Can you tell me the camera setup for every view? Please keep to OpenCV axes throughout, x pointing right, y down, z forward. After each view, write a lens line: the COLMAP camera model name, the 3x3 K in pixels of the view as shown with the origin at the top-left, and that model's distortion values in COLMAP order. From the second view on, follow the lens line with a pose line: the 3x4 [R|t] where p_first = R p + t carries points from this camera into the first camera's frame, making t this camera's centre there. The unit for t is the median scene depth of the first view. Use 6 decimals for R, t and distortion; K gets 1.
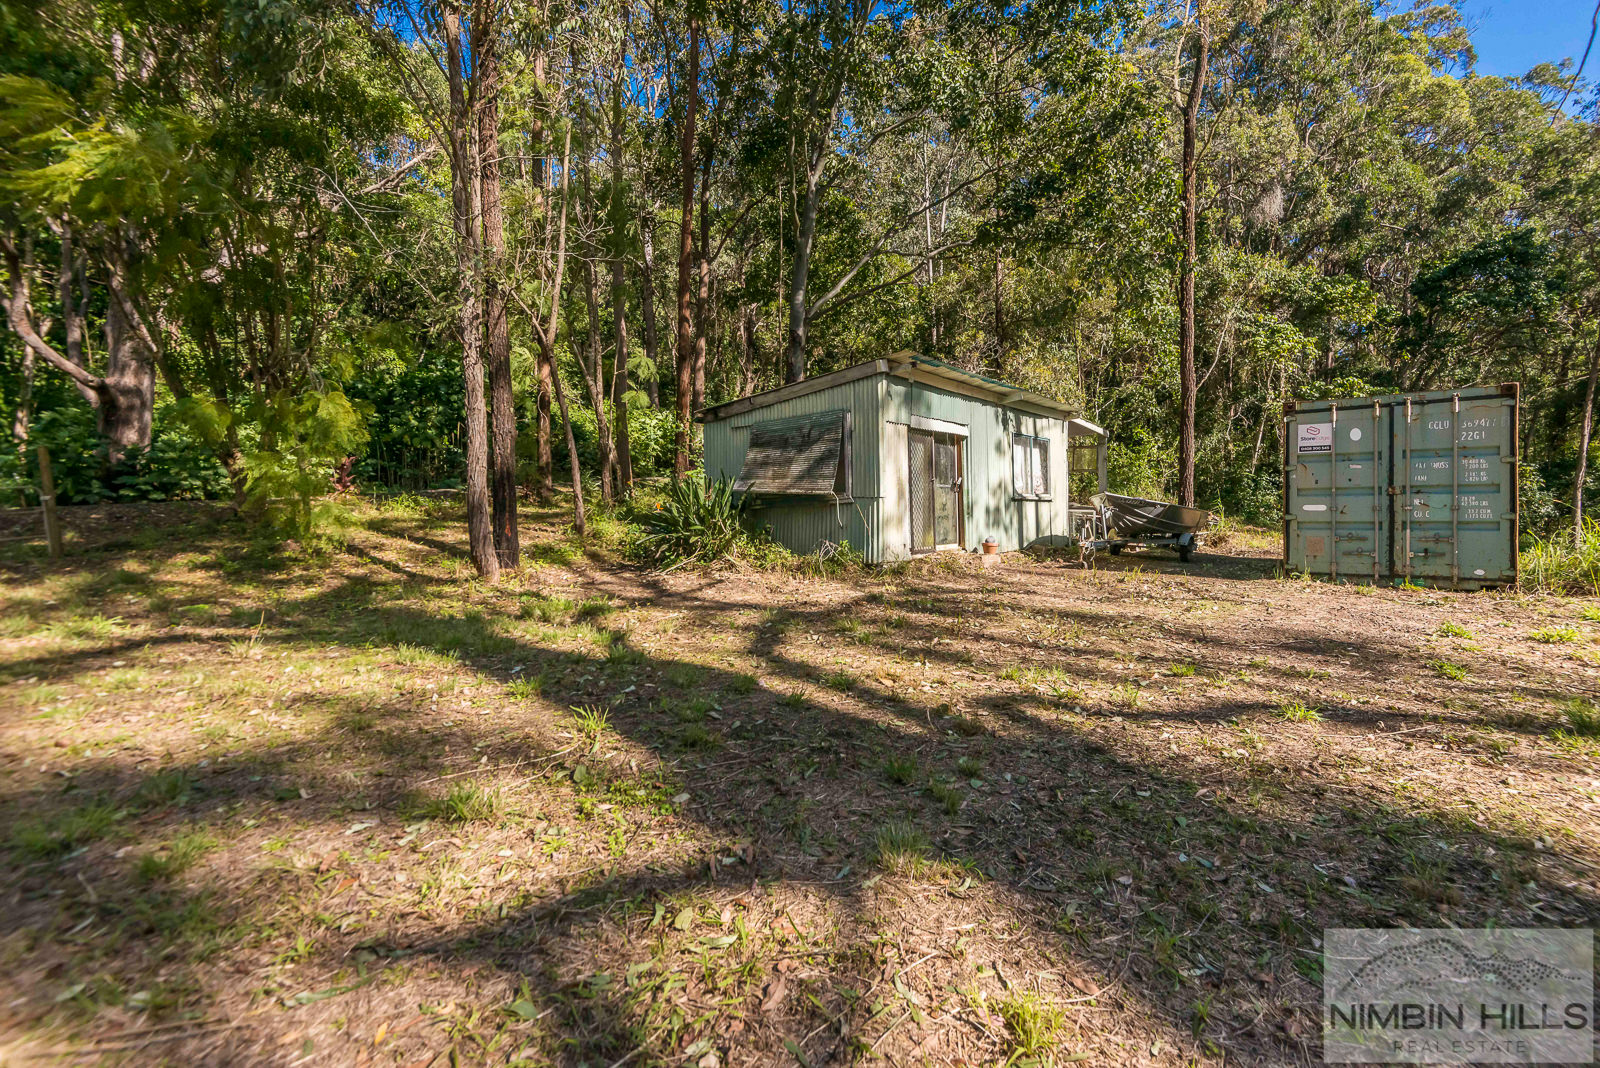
lens RADIAL K [[740.0, 0, 800.2], [0, 740.0, 533.6], [0, 0, 1]] dist [0.001923, 0.000243]
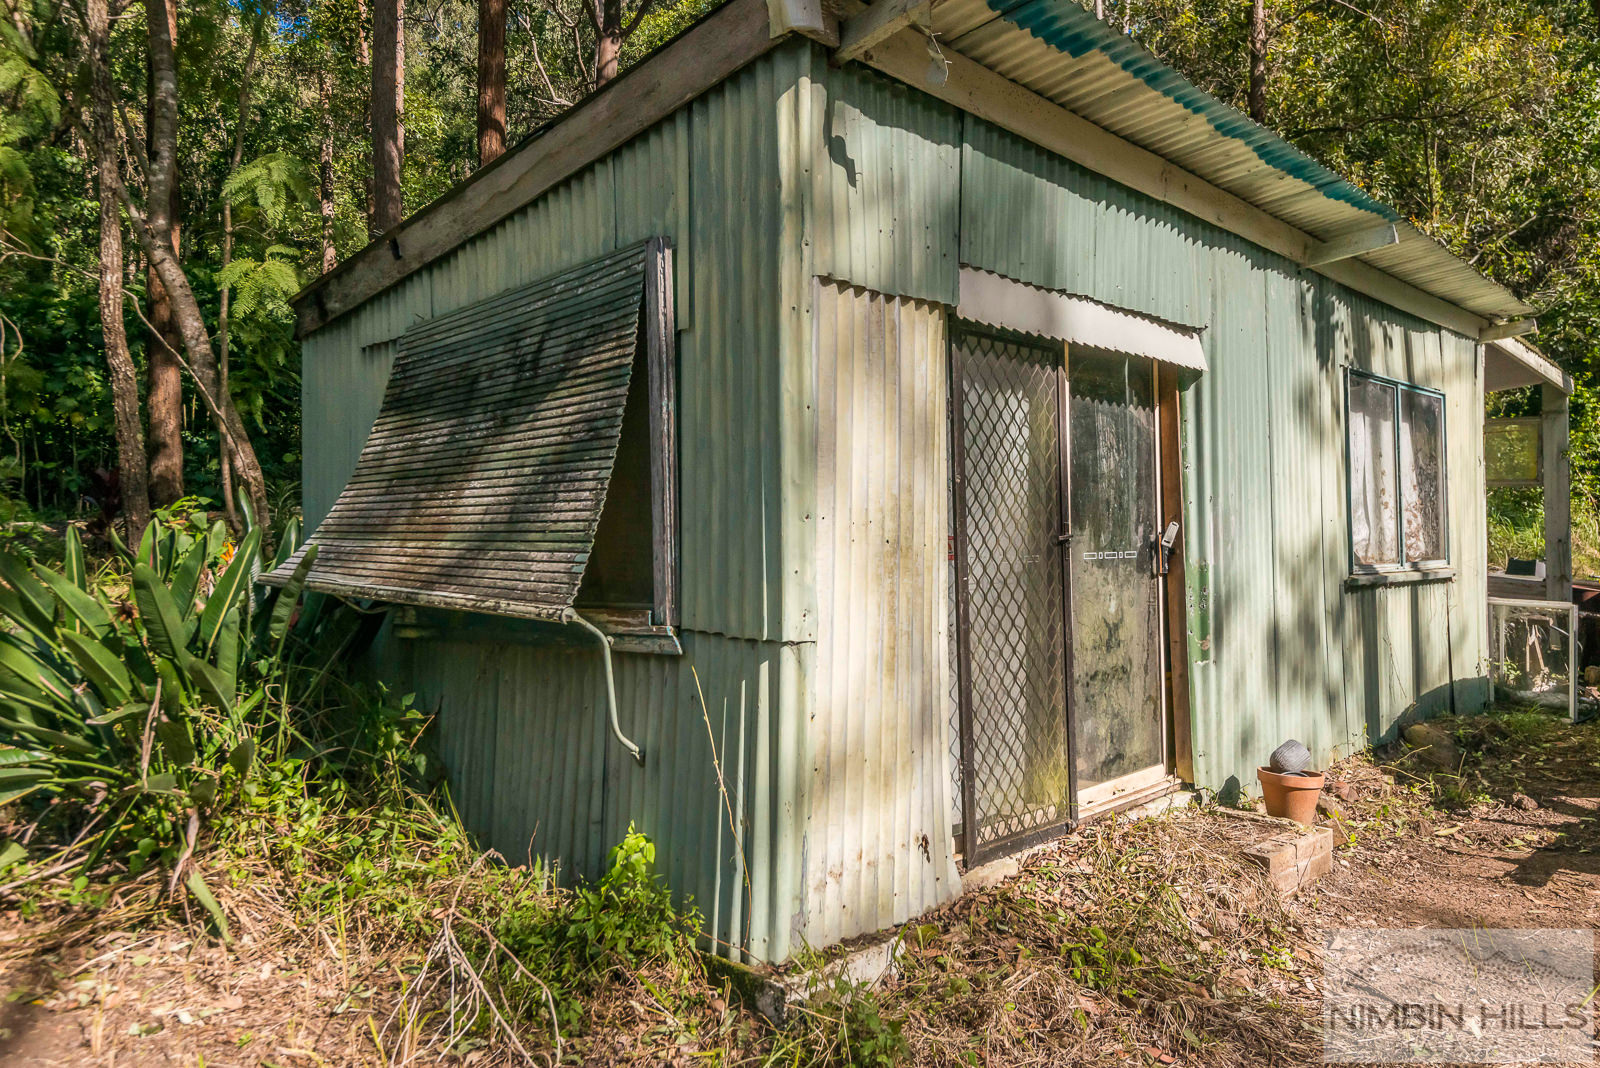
lens RADIAL K [[1103.1, 0, 798.9], [0, 1103.1, 531.2], [0, 0, 1]] dist [-0.004588, 0.000732]
pose [[0.994540, 0.006691, -0.104137, 0.121759], [-0.009388, 0.999633, -0.025423, -0.061283], [0.103929, 0.026262, 0.994238, 0.584654]]
